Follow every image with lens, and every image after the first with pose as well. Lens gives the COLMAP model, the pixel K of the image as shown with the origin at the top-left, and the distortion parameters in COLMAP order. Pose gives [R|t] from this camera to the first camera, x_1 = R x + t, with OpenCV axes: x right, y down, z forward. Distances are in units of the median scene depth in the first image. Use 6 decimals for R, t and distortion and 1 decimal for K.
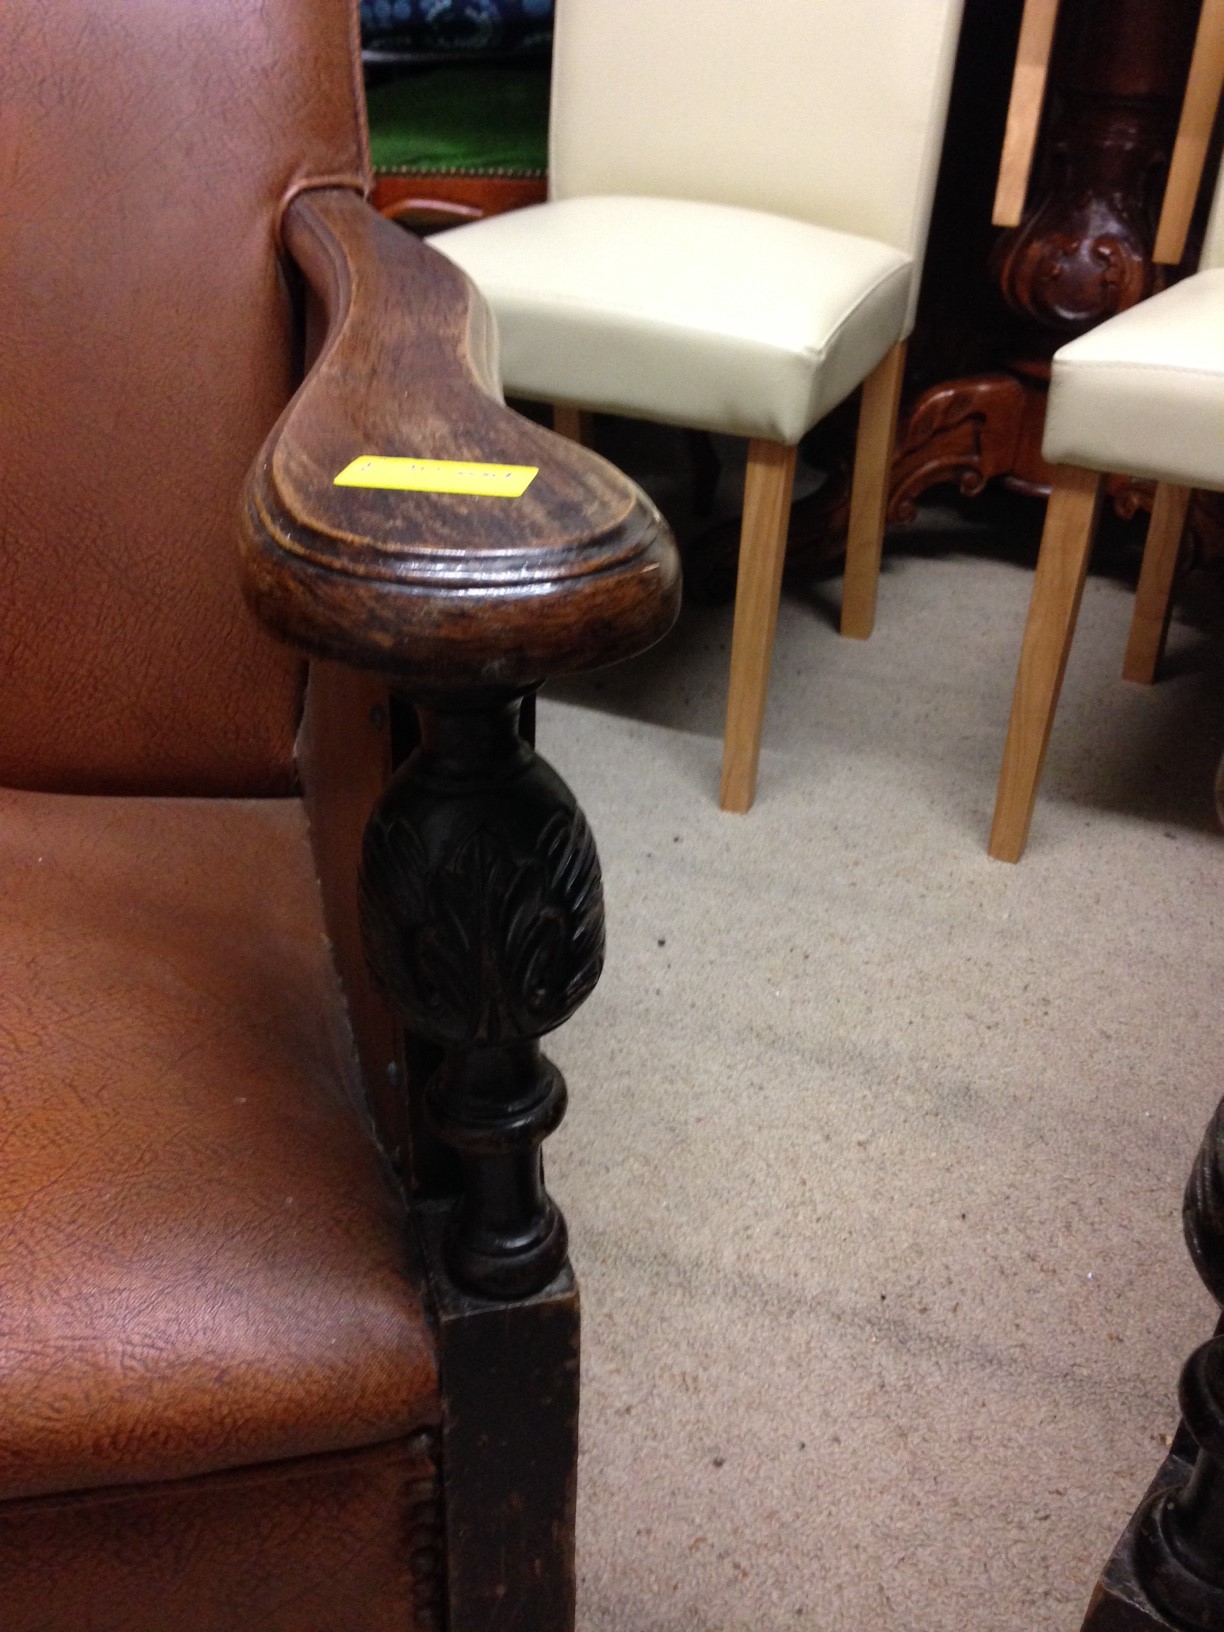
lens RADIAL K [[1449.4, 0, 612.0], [0, 1449.4, 816.0], [0, 0, 1]] dist [0.174007, -0.294582]
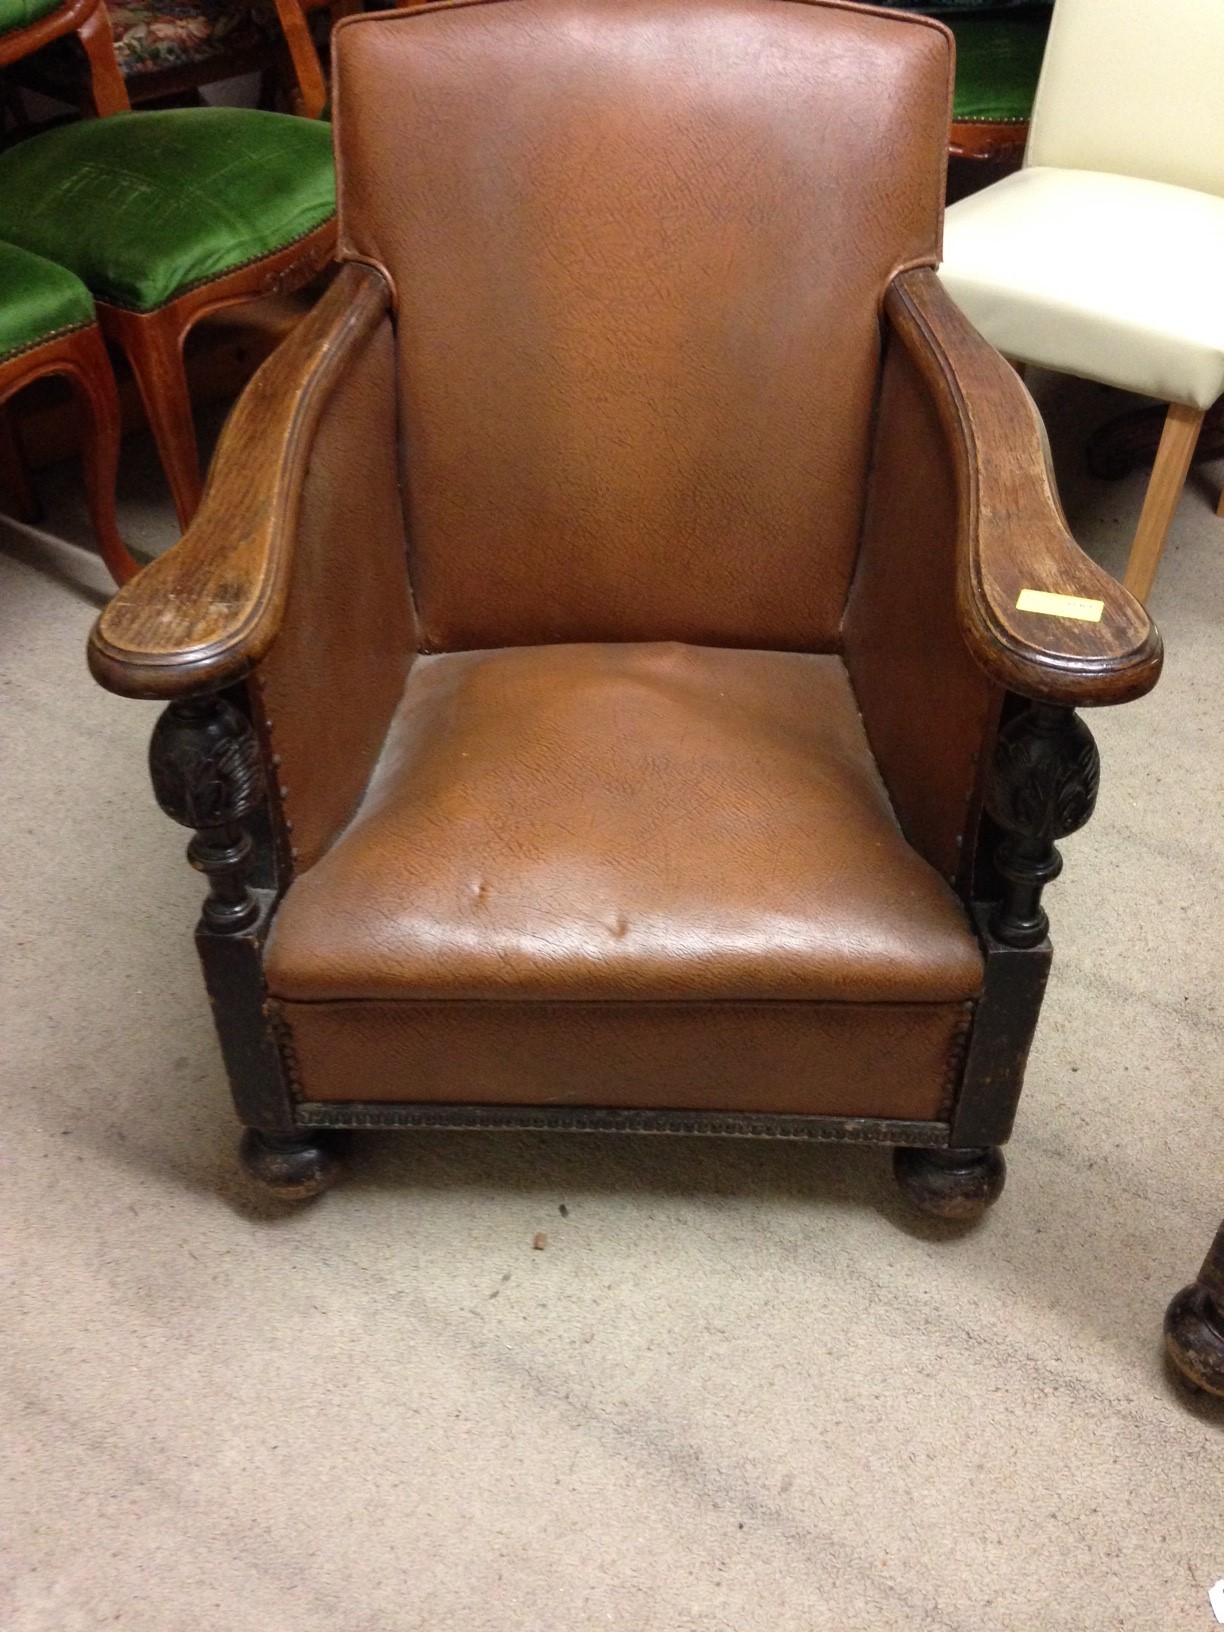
lens RADIAL K [[1449.4, 0, 612.0], [0, 1449.4, 816.0], [0, 0, 1]] dist [0.174007, -0.294582]
pose [[0.976576, 0.108907, -0.185576, -0.177693], [-0.074437, 0.980194, 0.183518, -0.143282], [0.201887, -0.165406, 0.965341, -0.773185]]
